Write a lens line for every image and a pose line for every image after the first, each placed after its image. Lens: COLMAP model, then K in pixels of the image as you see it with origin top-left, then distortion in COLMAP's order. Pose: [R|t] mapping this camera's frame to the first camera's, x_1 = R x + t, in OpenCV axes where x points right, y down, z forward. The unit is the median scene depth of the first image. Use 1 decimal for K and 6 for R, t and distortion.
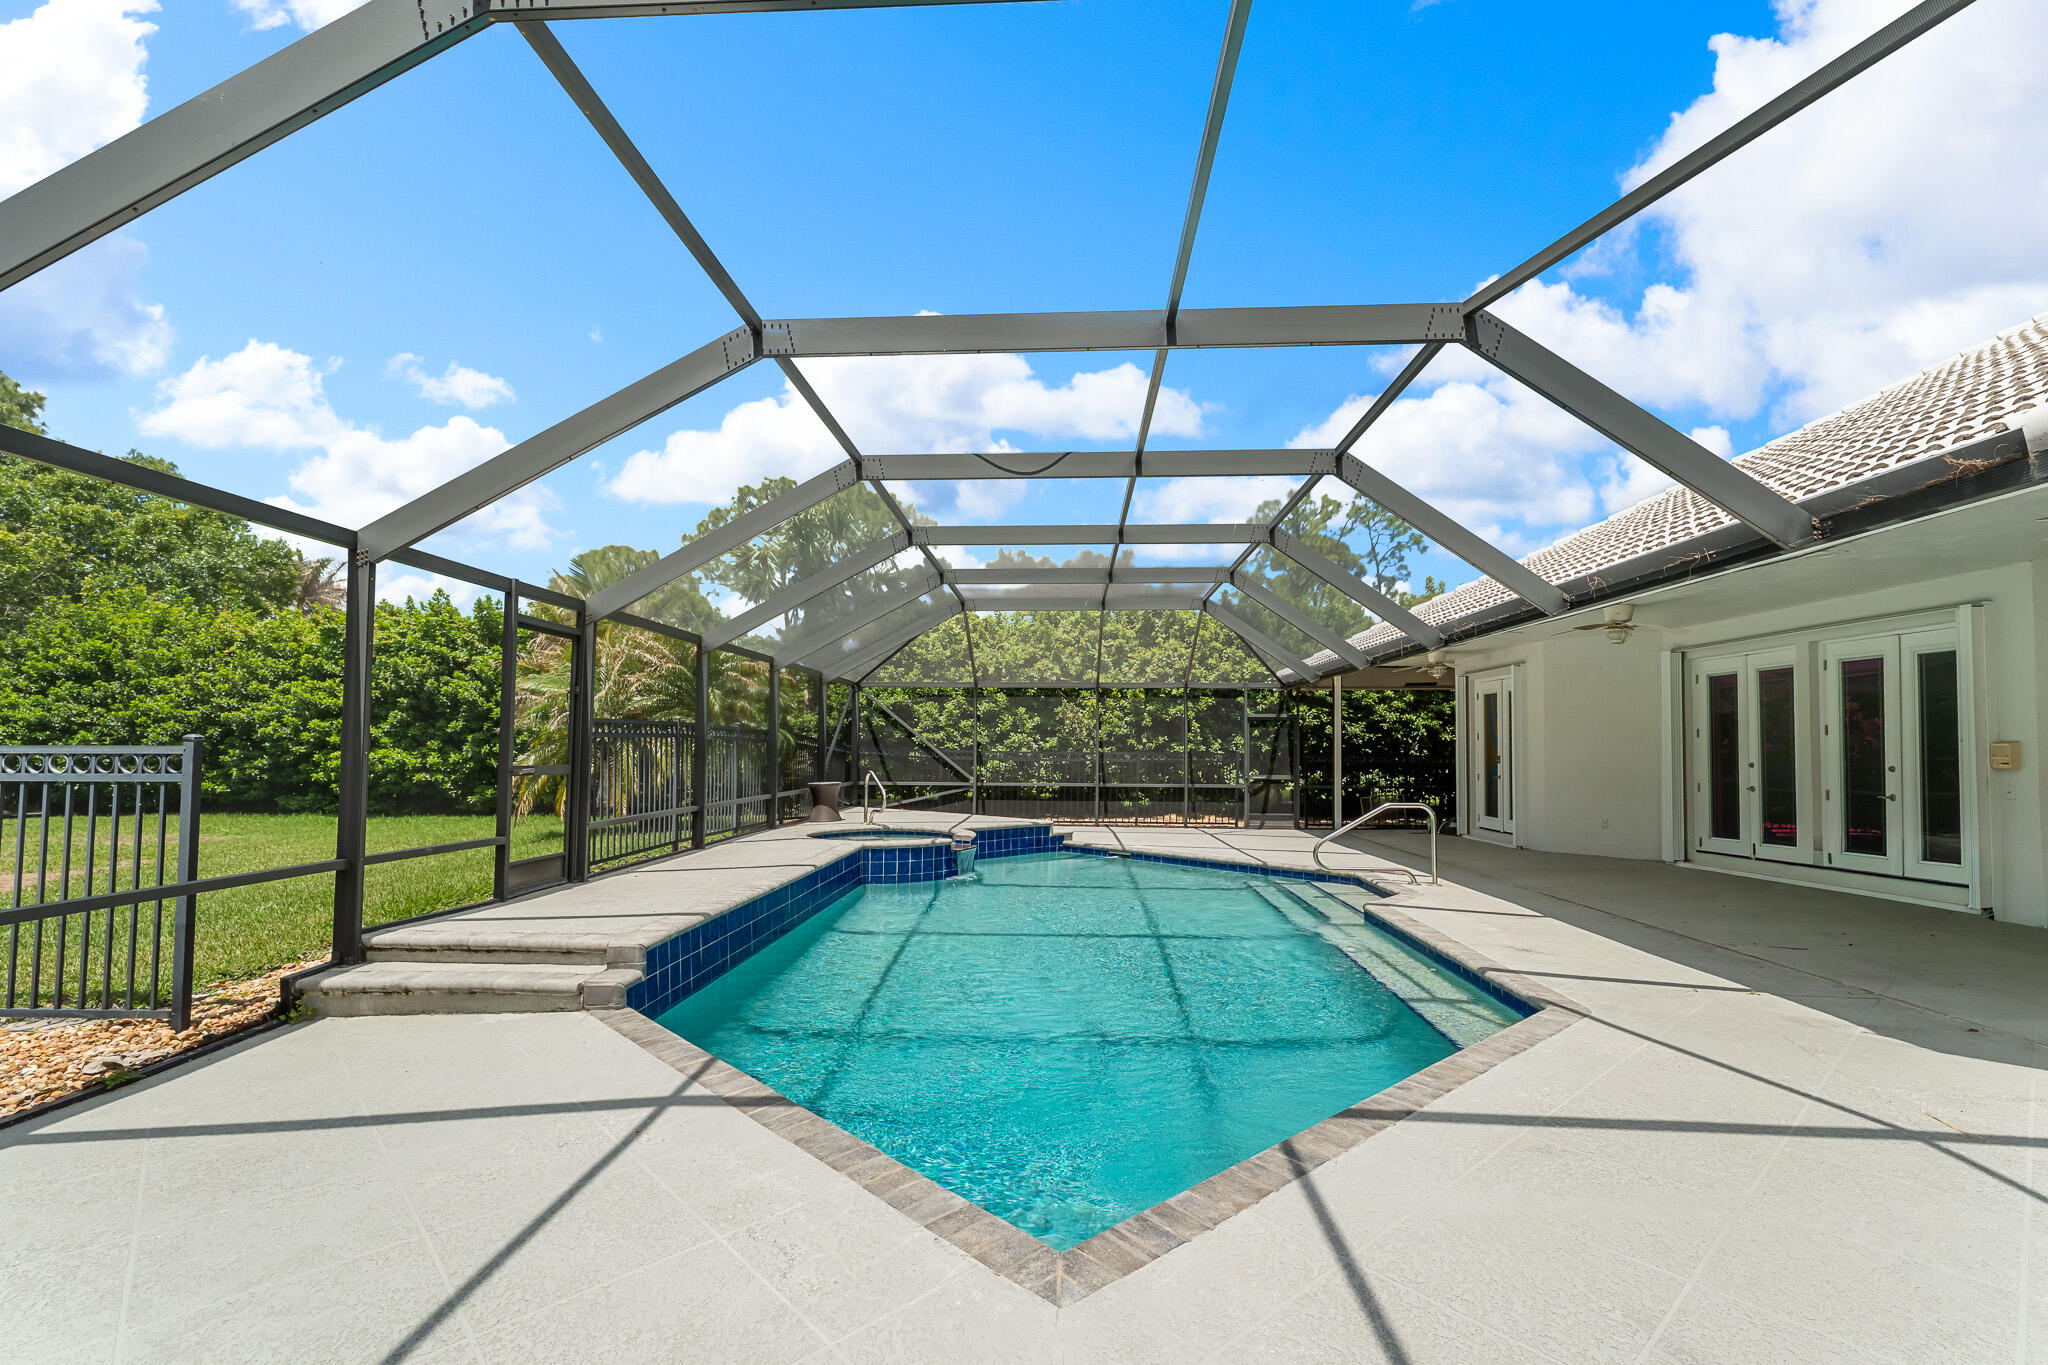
lens RADIAL K [[928.0, 0, 1021.1], [0, 928.0, 709.5], [0, 0, 1]] dist [-0.000093, 0.000004]
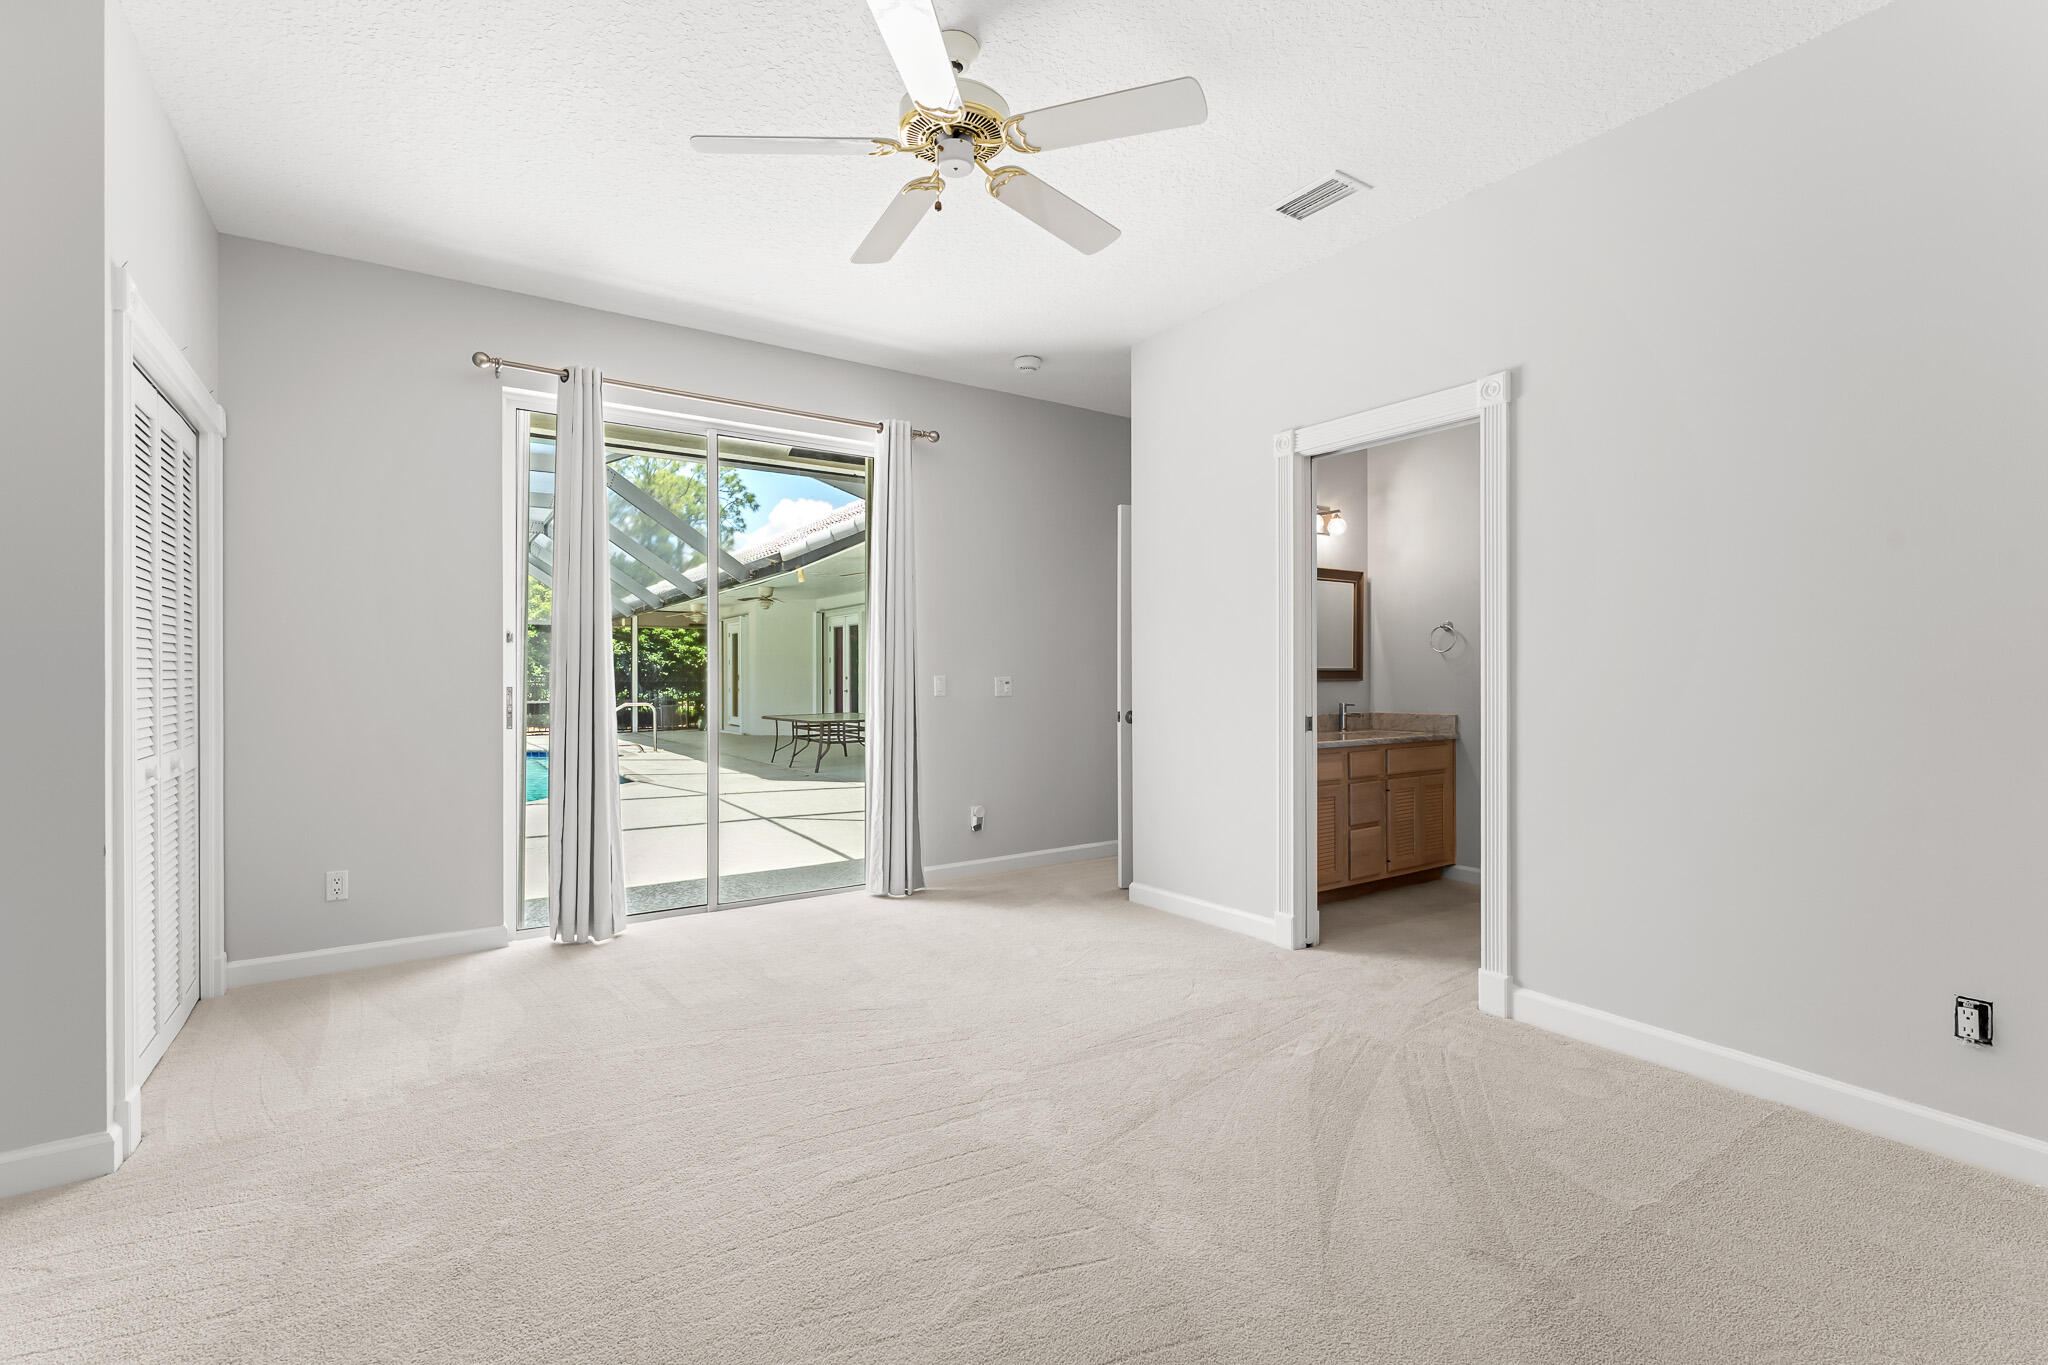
lens RADIAL K [[905.3, 0, 1024.6], [0, 905.3, 672.5], [0, 0, 1]] dist [-0.000647, -0.000149]
pose [[0.791921, -0.004272, 0.610608, -0.011869], [-0.018194, 0.999366, 0.030590, -0.009087], [-0.610352, -0.035334, 0.791342, -0.501823]]
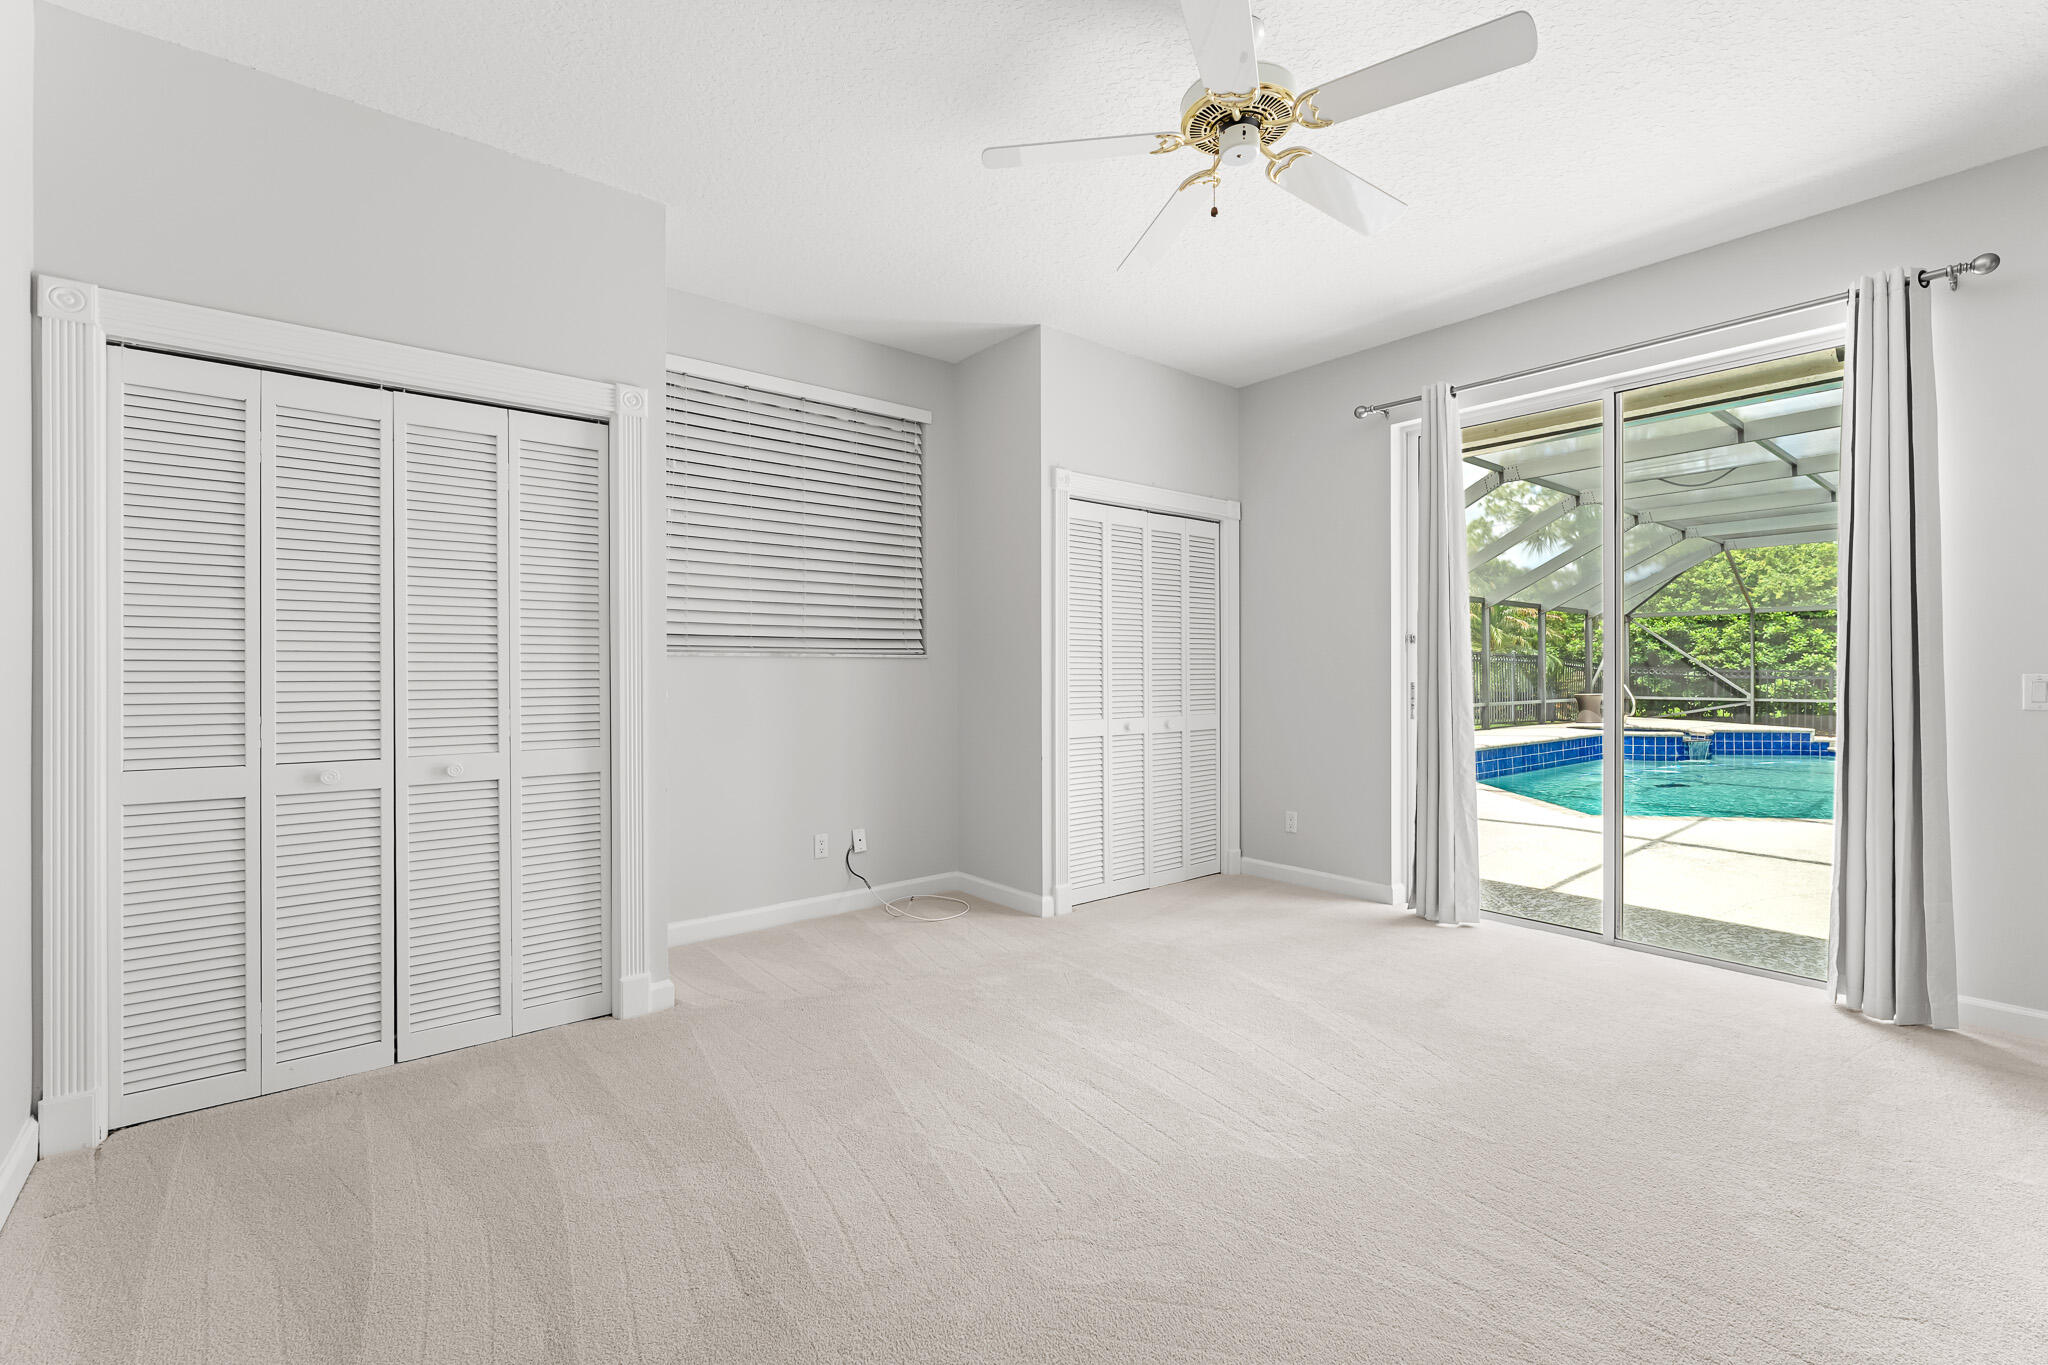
lens RADIAL K [[905.3, 0, 1024.6], [0, 905.3, 672.5], [0, 0, 1]] dist [-0.000647, -0.000149]
pose [[0.682839, -0.007907, -0.730526, 0.194755], [0.034576, 0.999171, 0.021505, -0.008170], [0.729750, -0.039943, 0.682546, -0.502199]]
